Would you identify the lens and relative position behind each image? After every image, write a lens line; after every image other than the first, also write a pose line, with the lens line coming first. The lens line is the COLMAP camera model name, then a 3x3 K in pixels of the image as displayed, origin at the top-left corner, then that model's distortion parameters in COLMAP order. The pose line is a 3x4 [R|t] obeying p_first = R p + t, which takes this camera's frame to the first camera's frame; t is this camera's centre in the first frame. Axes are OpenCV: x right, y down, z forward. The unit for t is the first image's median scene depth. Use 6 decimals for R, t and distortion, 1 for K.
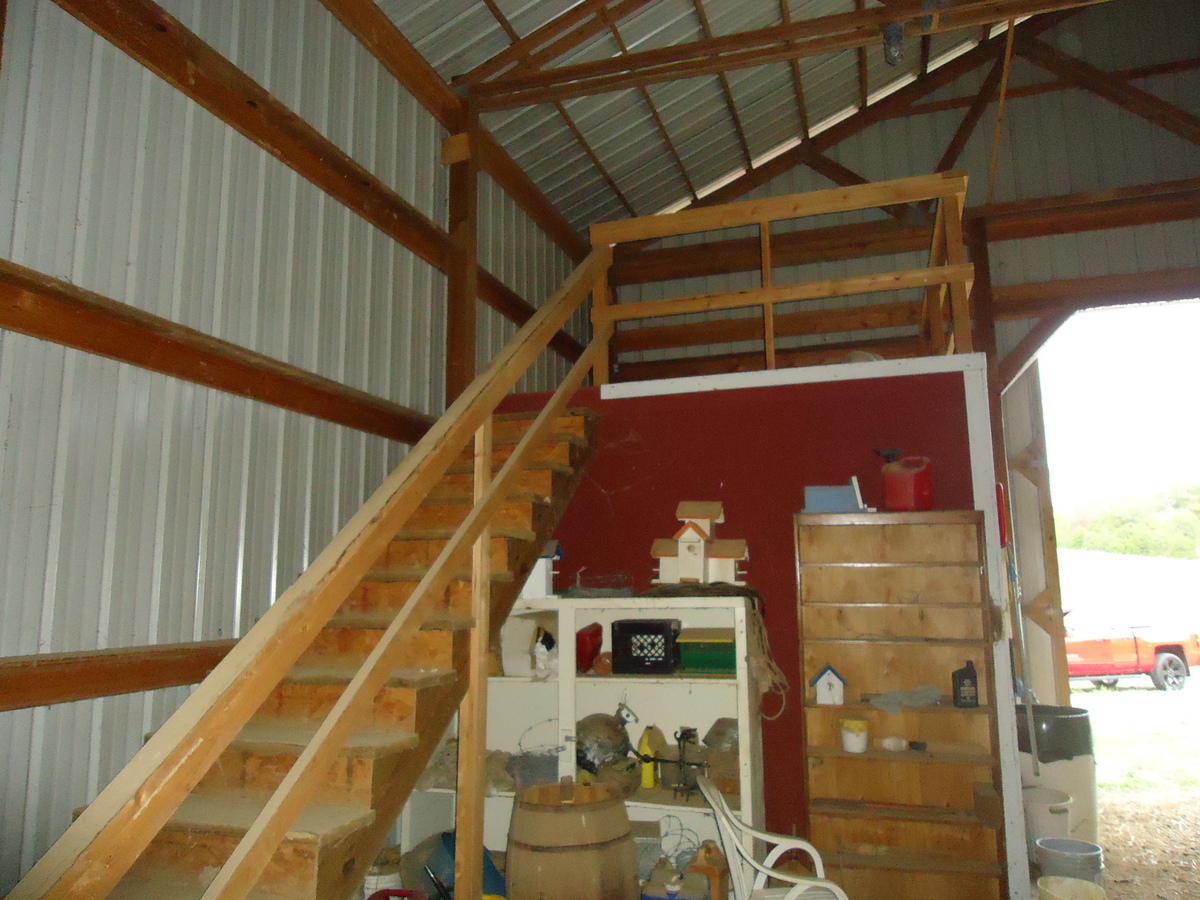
lens RADIAL K [[876.0, 0, 607.1], [0, 876.0, 447.0], [0, 0, 1]] dist [-0.004370, -0.006867]
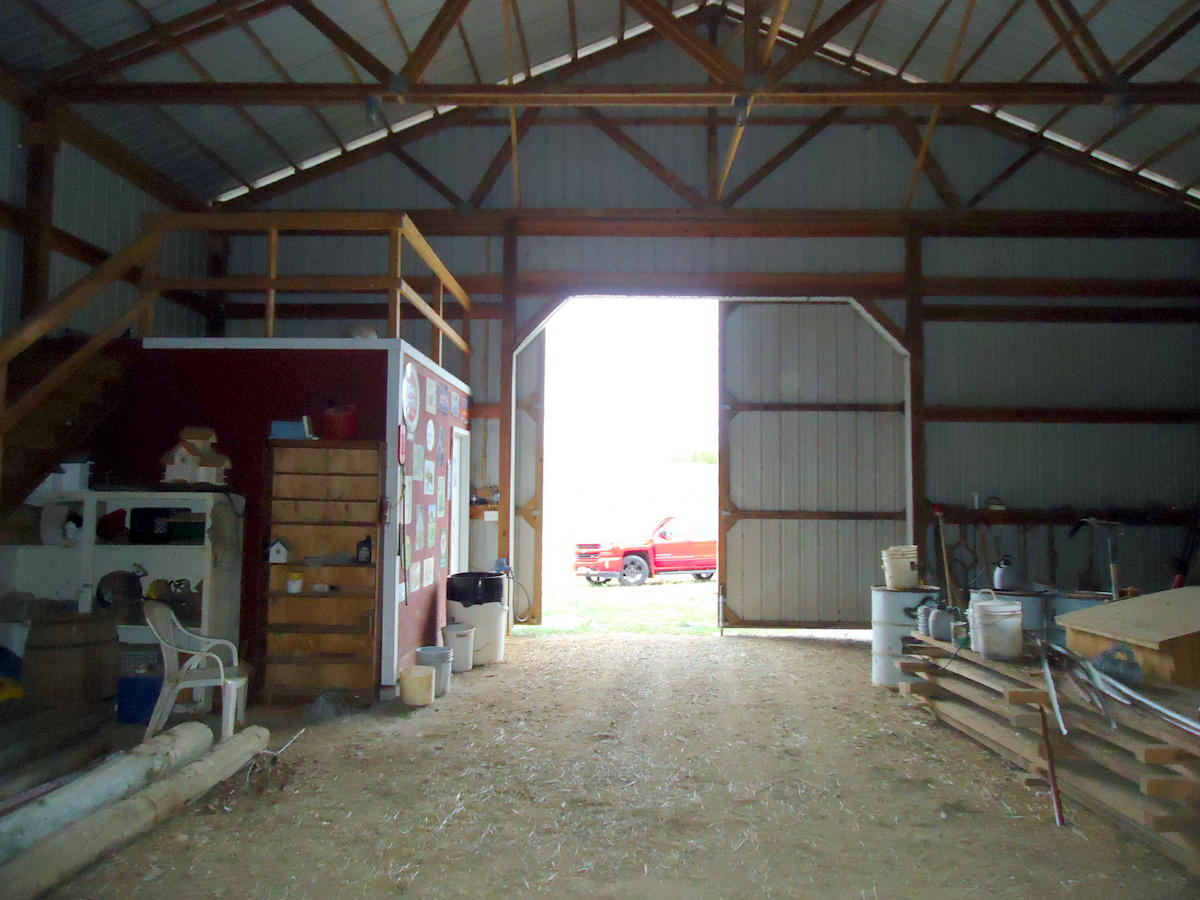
lens RADIAL K [[869.3, 0, 600.0], [0, 869.3, 450.0], [0, 0, 1]] dist [0.001345, 0.001764]
pose [[0.963219, 0.035750, 0.266328, 0.370582], [-0.063117, 0.993482, 0.094916, -0.080787], [-0.261199, -0.108235, 0.959198, -0.570621]]
